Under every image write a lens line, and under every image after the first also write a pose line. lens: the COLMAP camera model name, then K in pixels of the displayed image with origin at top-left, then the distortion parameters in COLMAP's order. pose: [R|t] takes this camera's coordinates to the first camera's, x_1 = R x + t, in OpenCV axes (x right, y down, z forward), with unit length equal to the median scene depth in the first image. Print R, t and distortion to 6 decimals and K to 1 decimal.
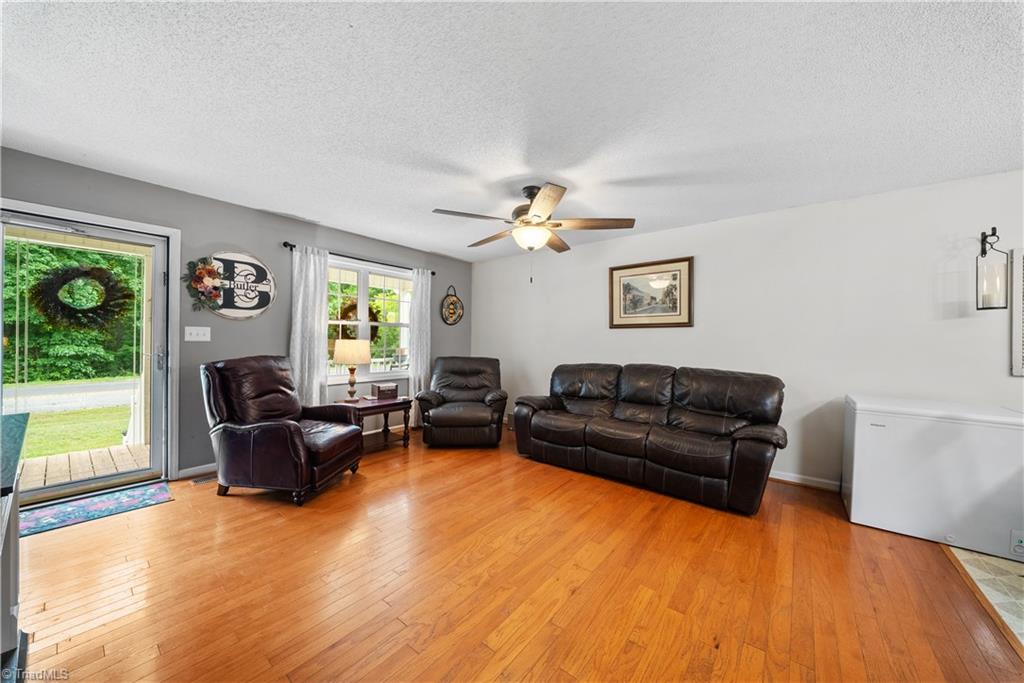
lens RADIAL K [[360.0, 0, 508.0], [0, 360.0, 341.7], [0, 0, 1]] dist [-0.000691, -0.003241]
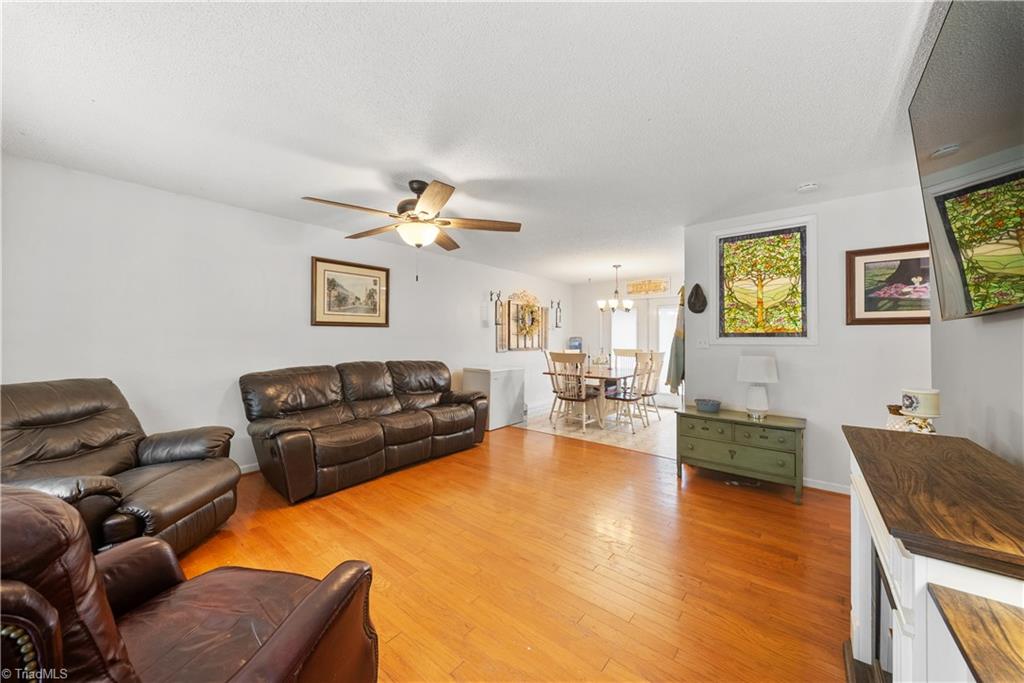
lens RADIAL K [[360.0, 0, 514.4], [0, 360.0, 334.1], [0, 0, 1]] dist [-0.000691, -0.003241]
pose [[0.004421, -0.002046, 0.999988, -0.709849], [0.000785, 0.999998, 0.002042, -0.020471], [-0.999990, 0.000776, 0.004423, 0.592647]]
